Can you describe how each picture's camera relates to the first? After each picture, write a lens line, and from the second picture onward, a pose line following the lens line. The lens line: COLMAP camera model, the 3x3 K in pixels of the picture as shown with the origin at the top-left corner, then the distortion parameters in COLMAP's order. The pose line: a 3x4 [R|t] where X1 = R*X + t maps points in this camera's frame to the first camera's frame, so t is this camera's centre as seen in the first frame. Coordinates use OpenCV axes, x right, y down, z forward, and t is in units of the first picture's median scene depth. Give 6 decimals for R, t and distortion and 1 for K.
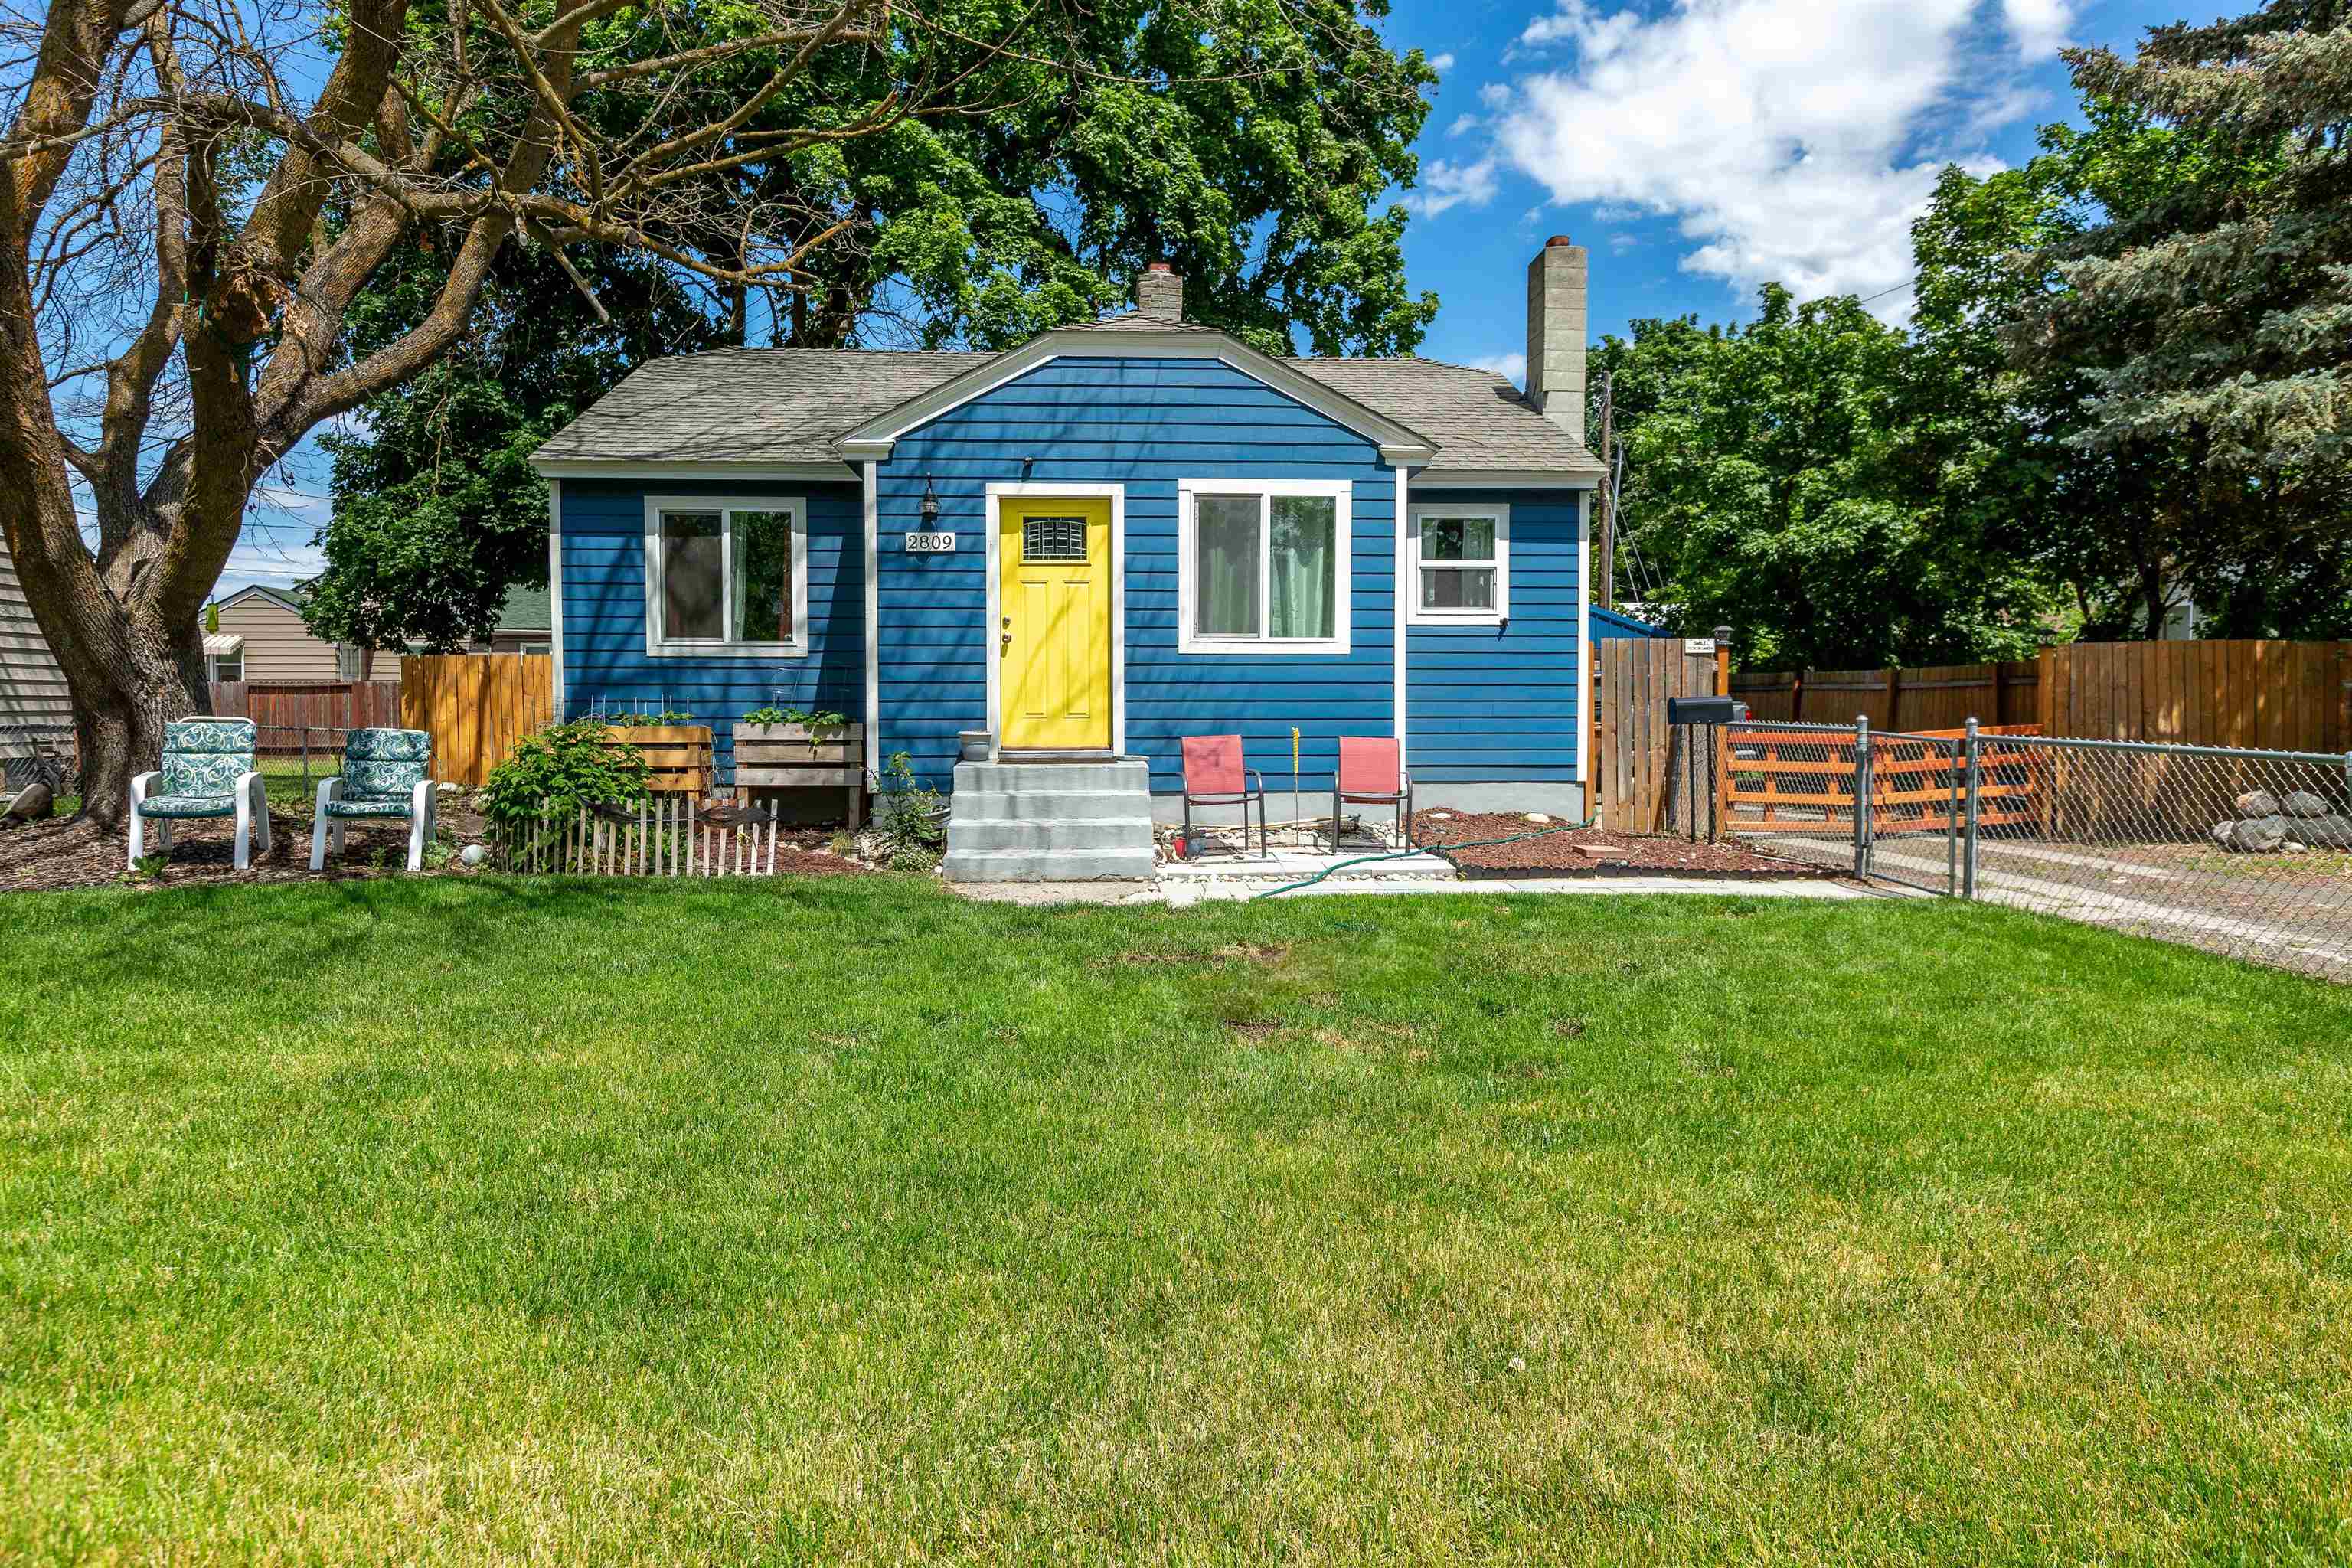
lens RADIAL K [[1349.4, 0, 1174.4], [0, 1349.4, 746.2], [0, 0, 1]] dist [-0.000883, 0.000048]
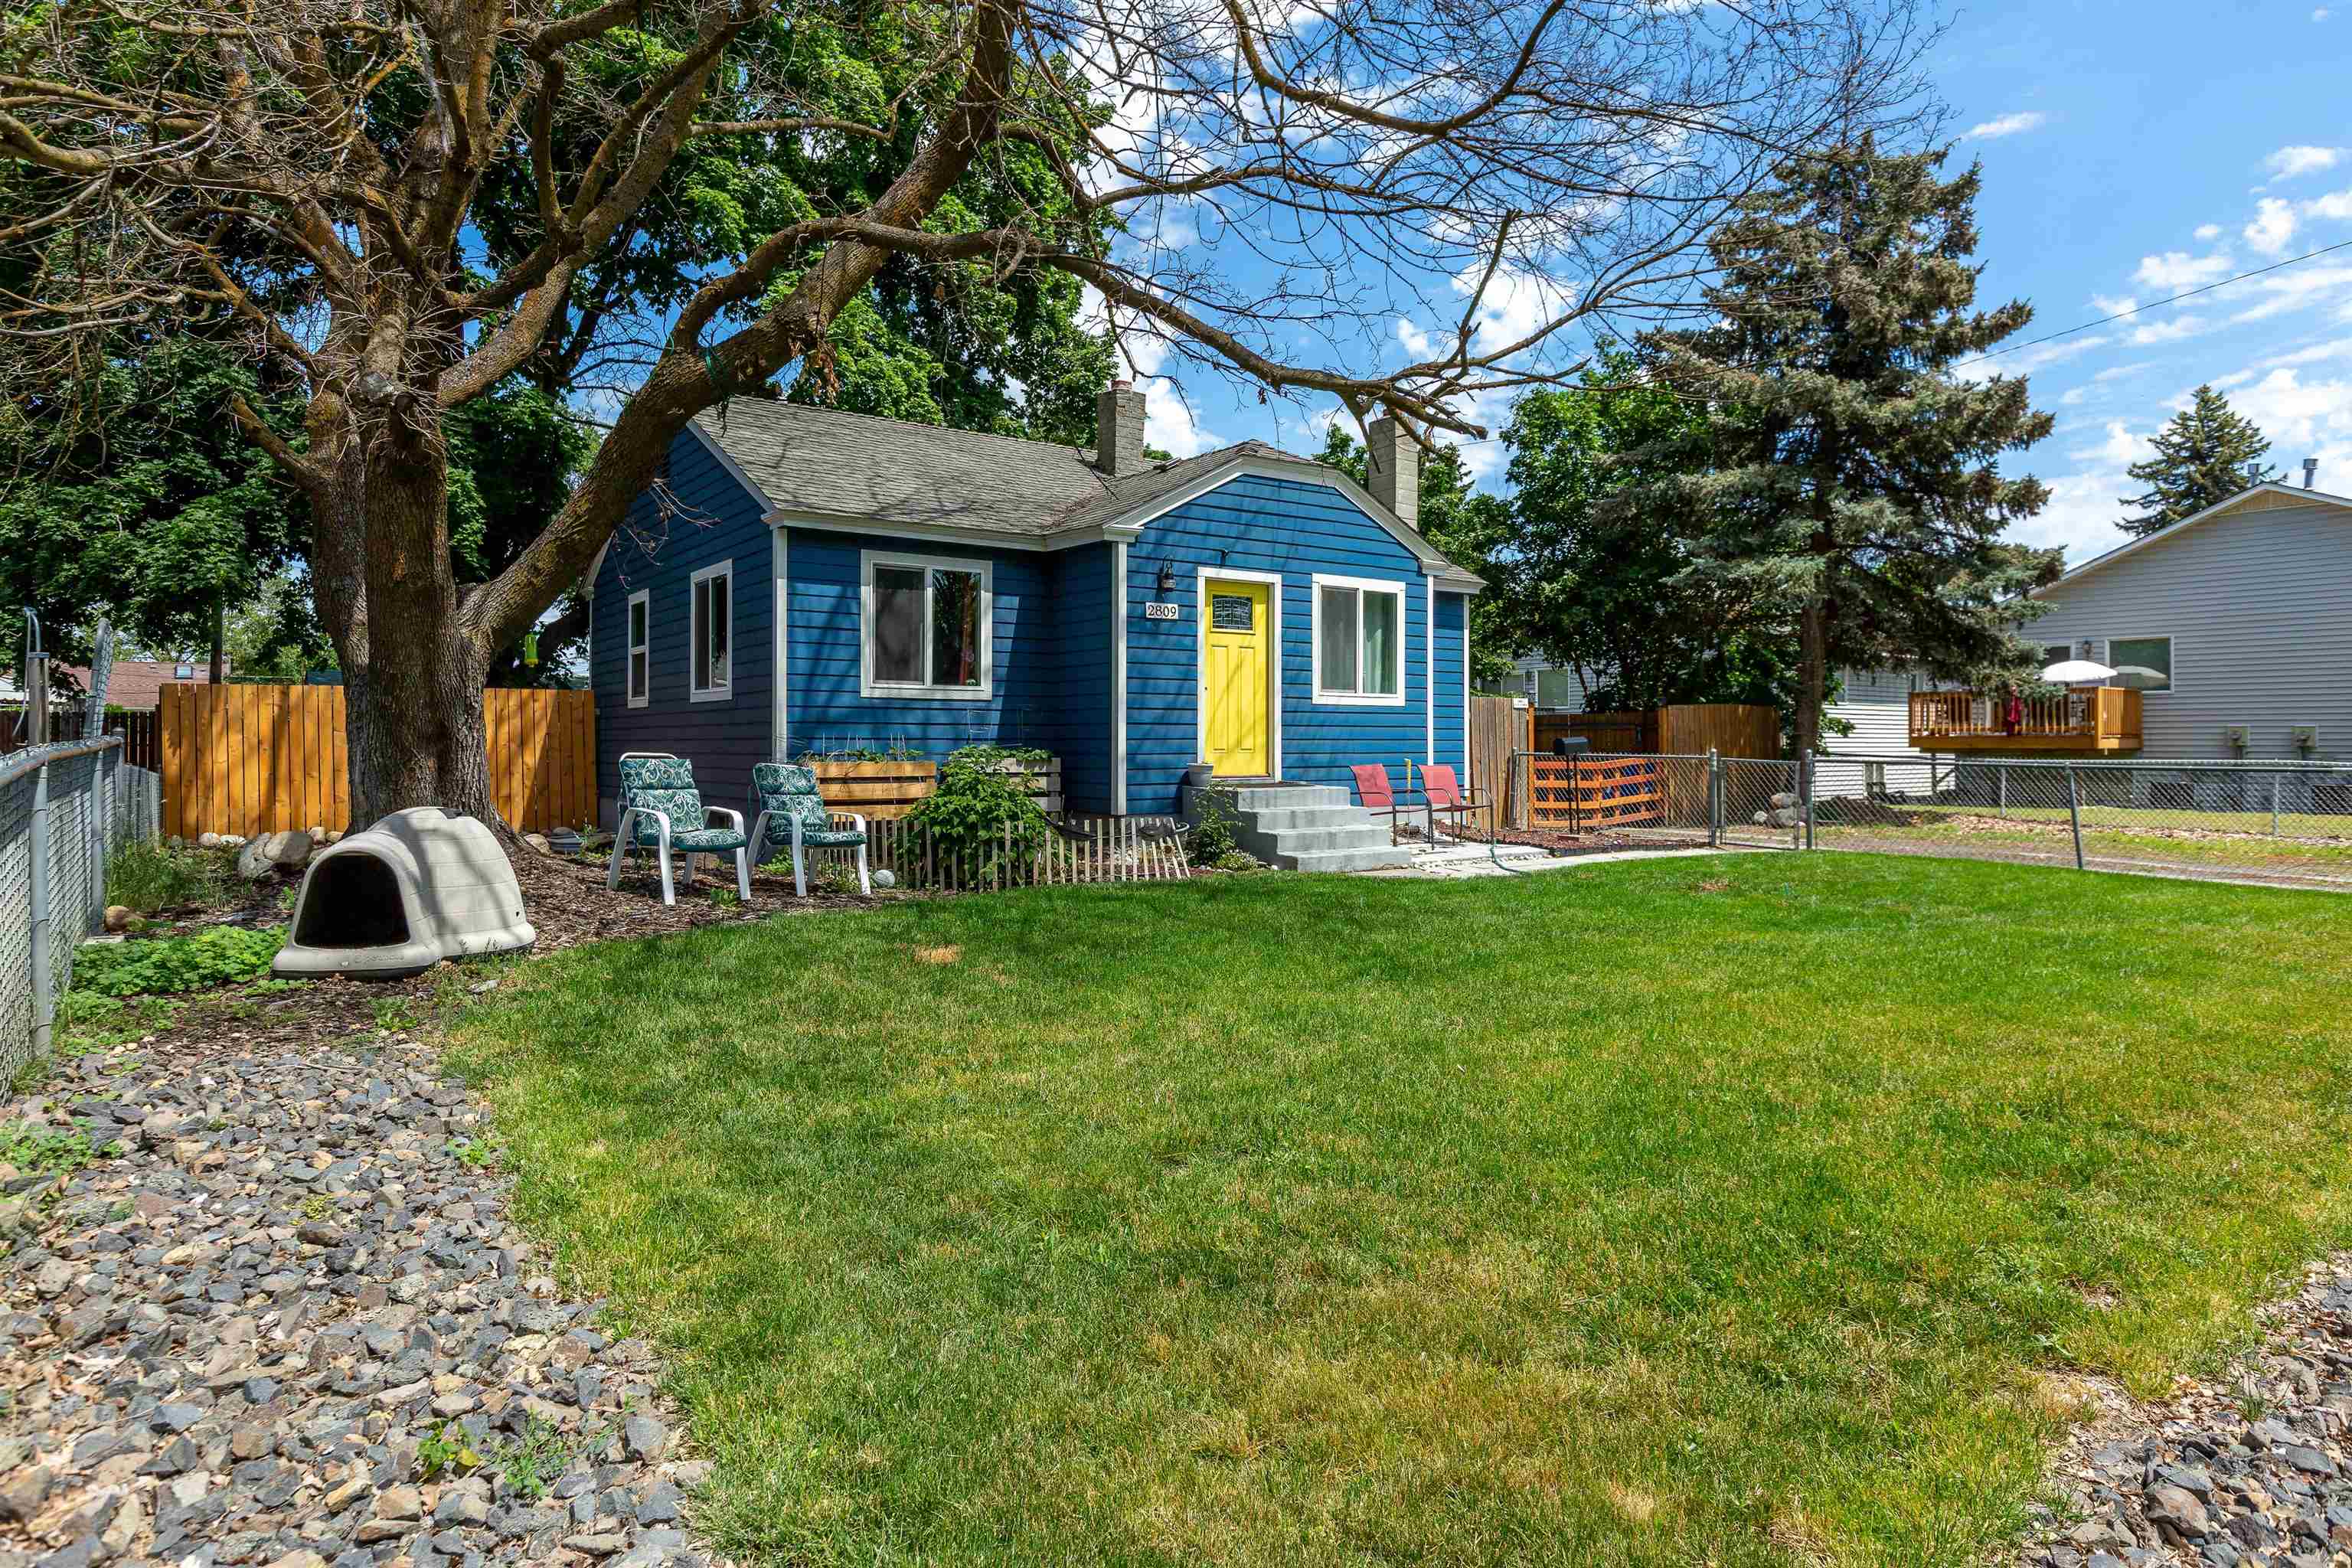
lens RADIAL K [[1349.4, 0, 1174.4], [0, 1349.4, 746.2], [0, 0, 1]] dist [-0.000883, 0.000048]
pose [[0.843850, -0.000290, 0.536580, -0.804399], [0.016315, 0.999551, -0.025116, 0.004108], [-0.536332, 0.029949, 0.843476, -0.046956]]
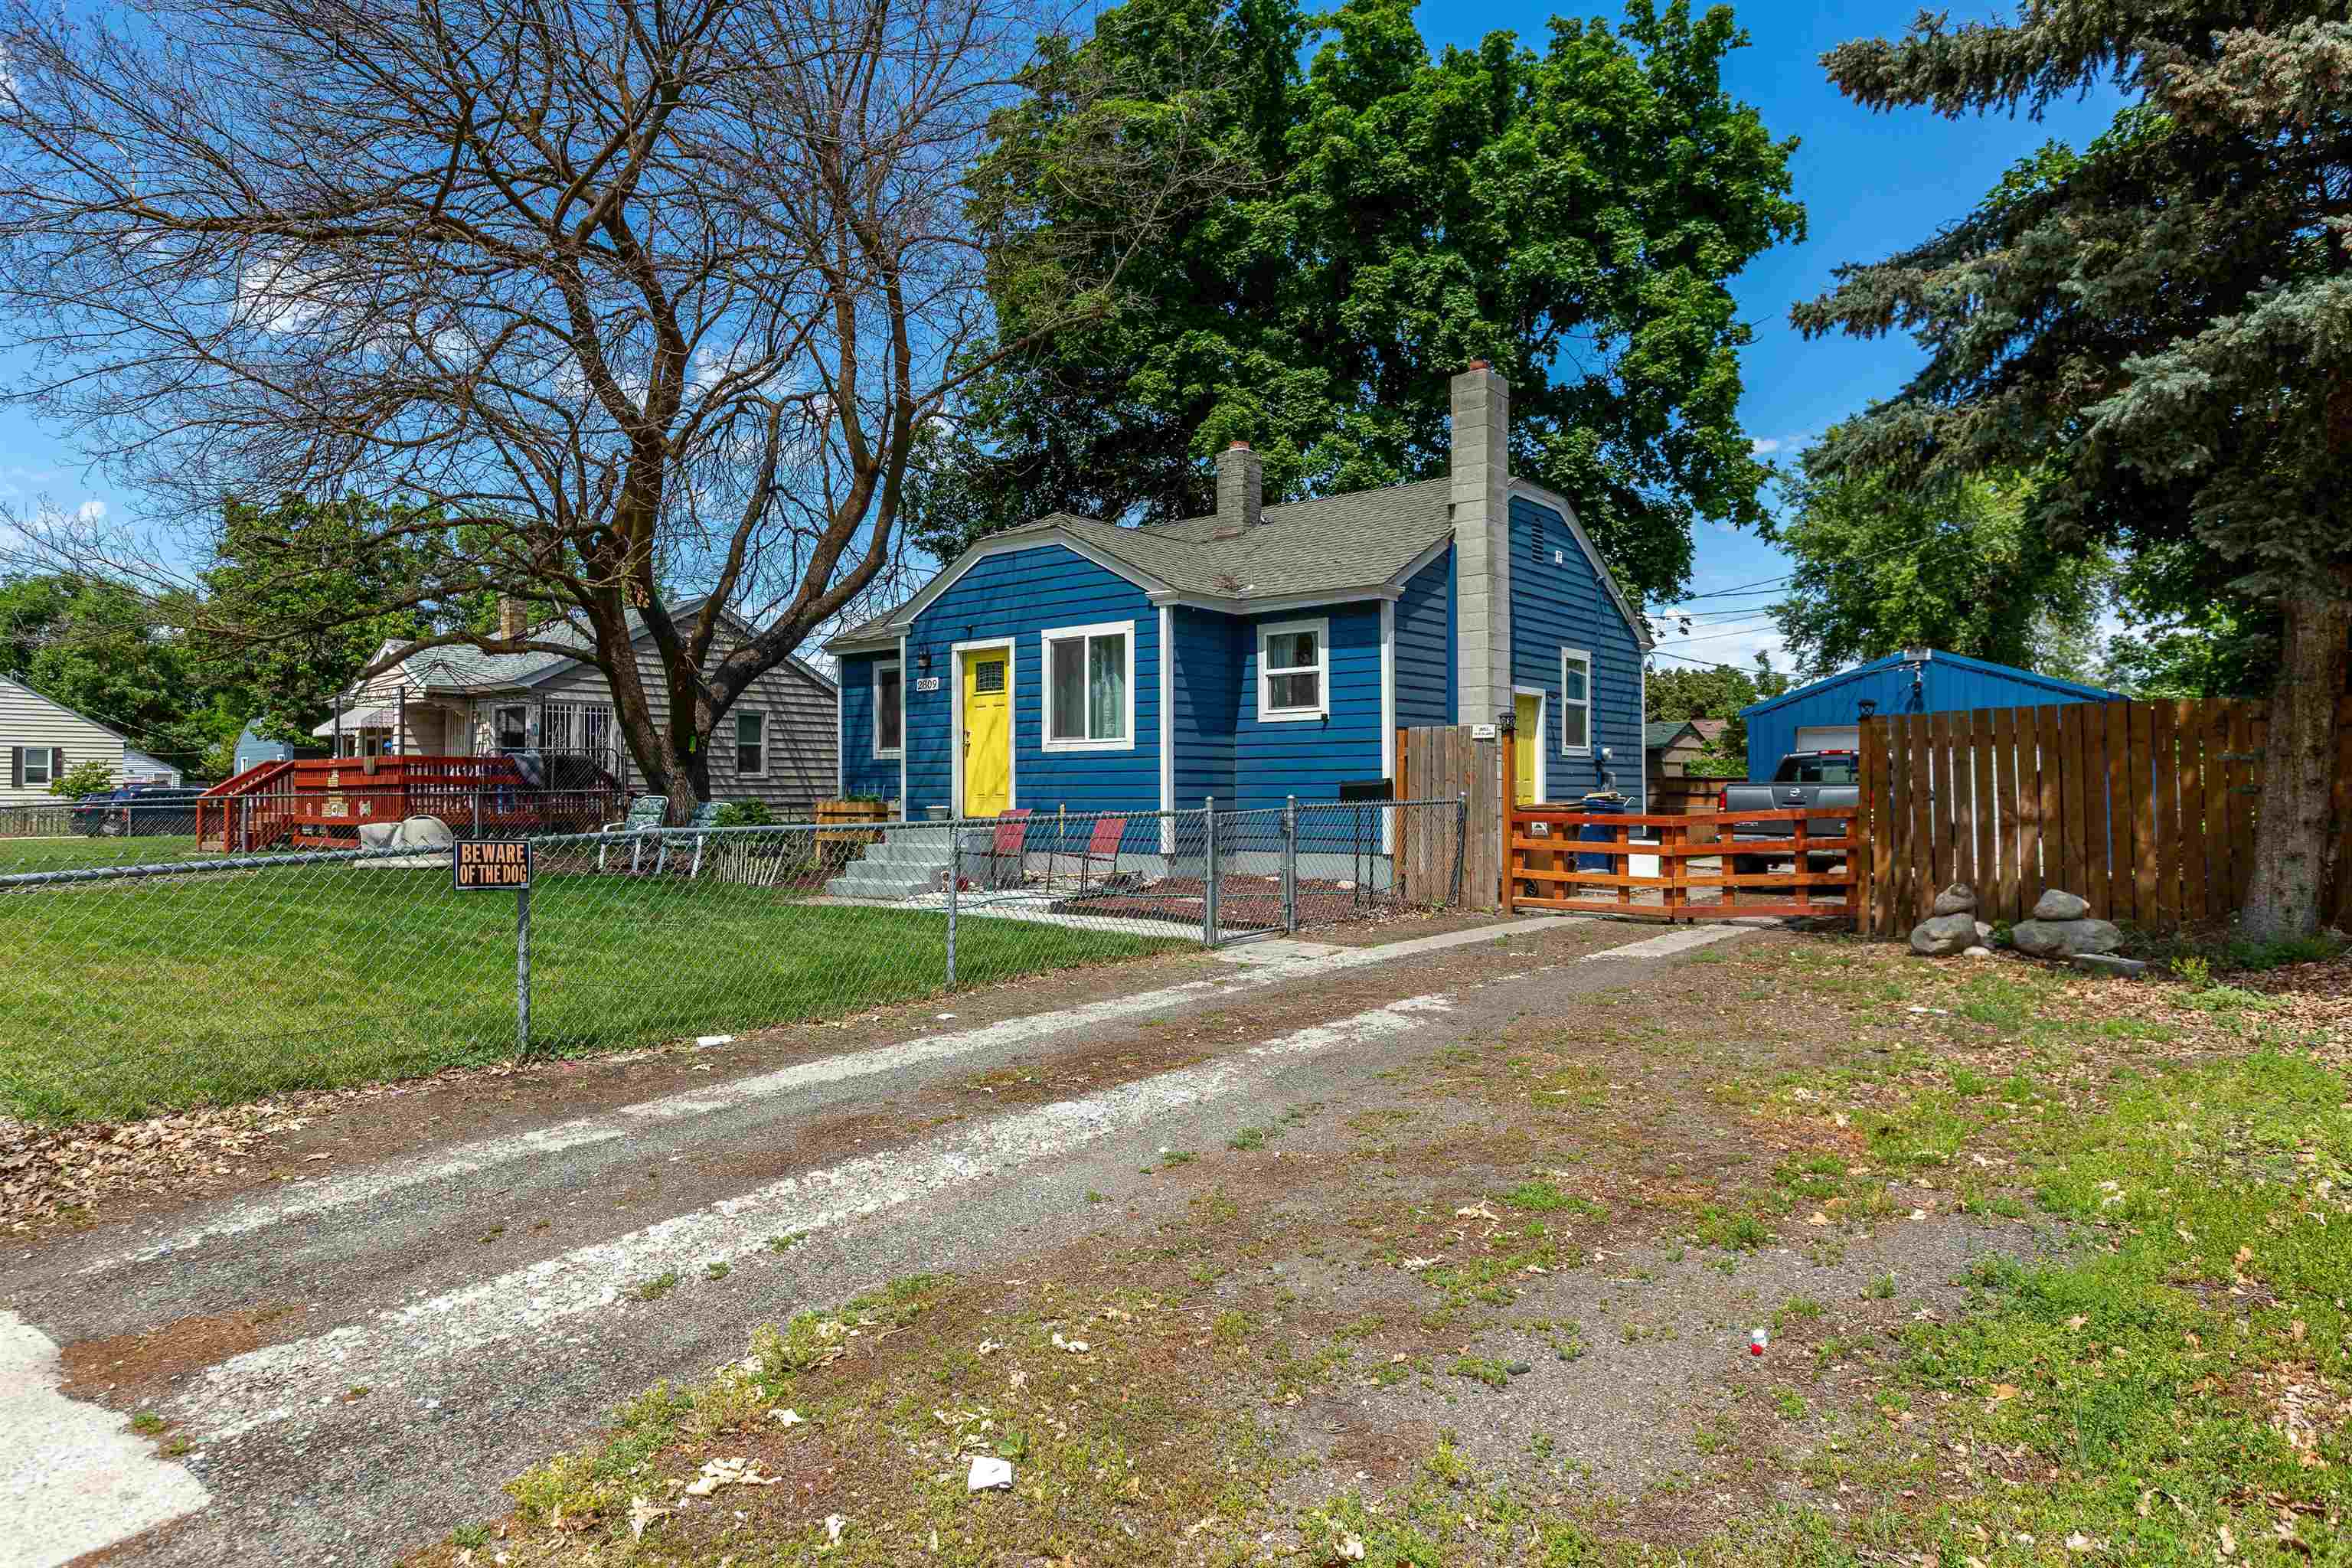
lens RADIAL K [[1389.8, 0, 1176.0], [0, 1389.8, 784.0], [0, 0, 1]] dist [0.000641, 0.000095]
pose [[0.735317, -0.005859, -0.677698, 1.071046], [-0.017707, 0.999455, -0.027854, 0.002929], [0.677492, 0.032481, 0.734813, 0.019580]]
